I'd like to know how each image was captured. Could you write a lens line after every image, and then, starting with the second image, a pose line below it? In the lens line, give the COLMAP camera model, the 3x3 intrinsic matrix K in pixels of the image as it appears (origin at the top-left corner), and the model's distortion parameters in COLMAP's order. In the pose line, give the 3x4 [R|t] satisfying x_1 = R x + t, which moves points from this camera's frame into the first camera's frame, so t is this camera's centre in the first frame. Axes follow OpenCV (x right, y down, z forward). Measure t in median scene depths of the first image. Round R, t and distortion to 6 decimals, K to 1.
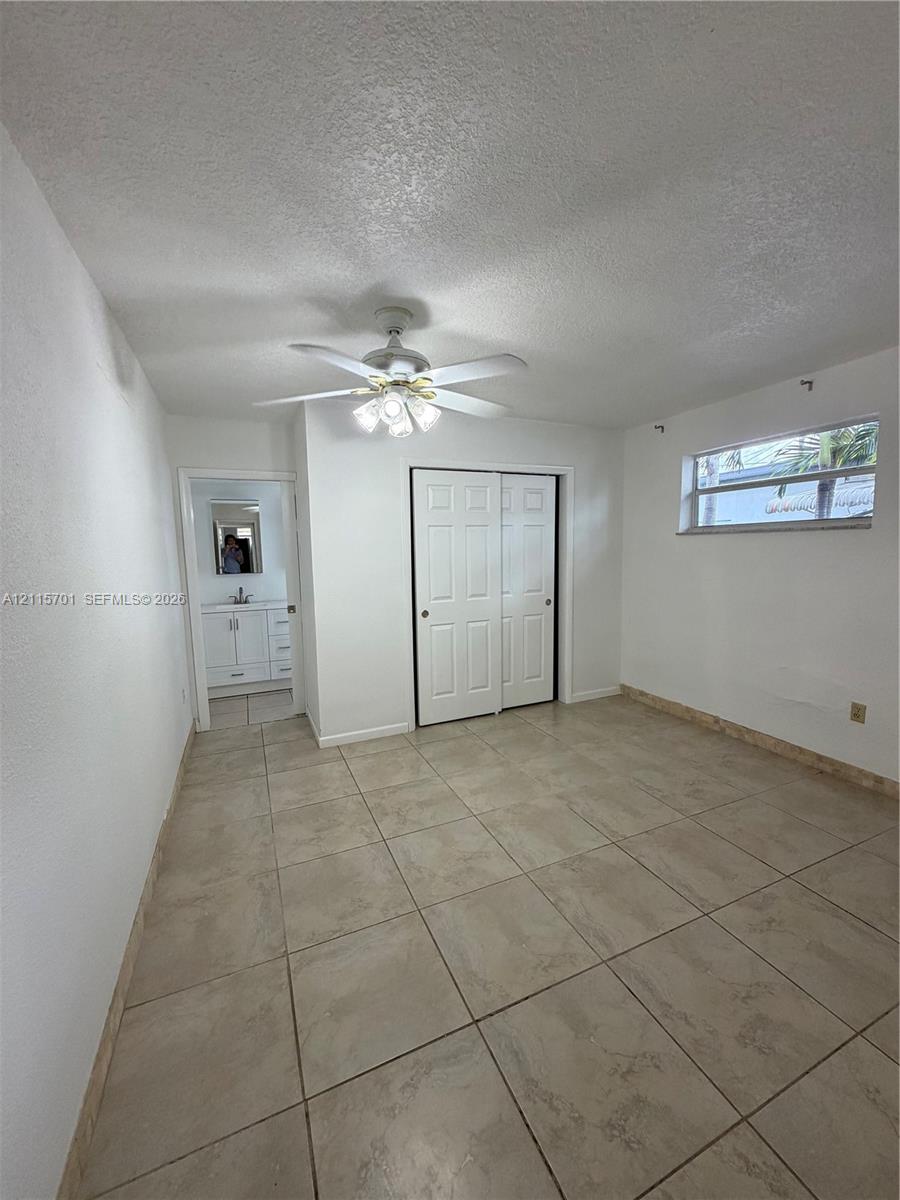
lens RADIAL K [[477.8, 0, 450.3], [0, 477.8, 602.9], [0, 0, 1]] dist [0.001257, 0.000164]
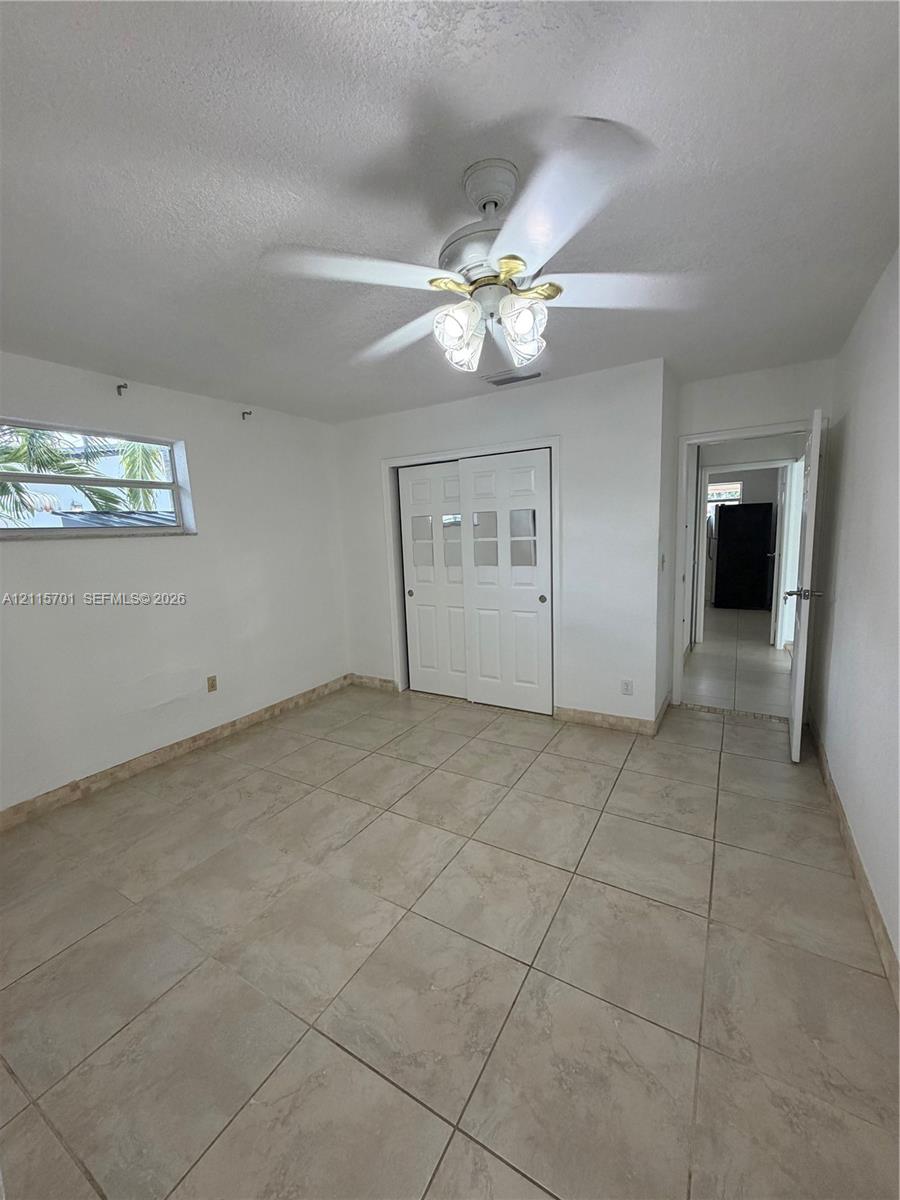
lens RADIAL K [[477.8, 0, 449.4], [0, 477.8, 599.3], [0, 0, 1]] dist [0.001257, 0.000164]
pose [[-0.579086, -0.071070, 0.812163, -0.540771], [0.147774, 0.970542, 0.190294, -0.139437], [-0.801762, 0.230213, -0.551525, 1.249222]]
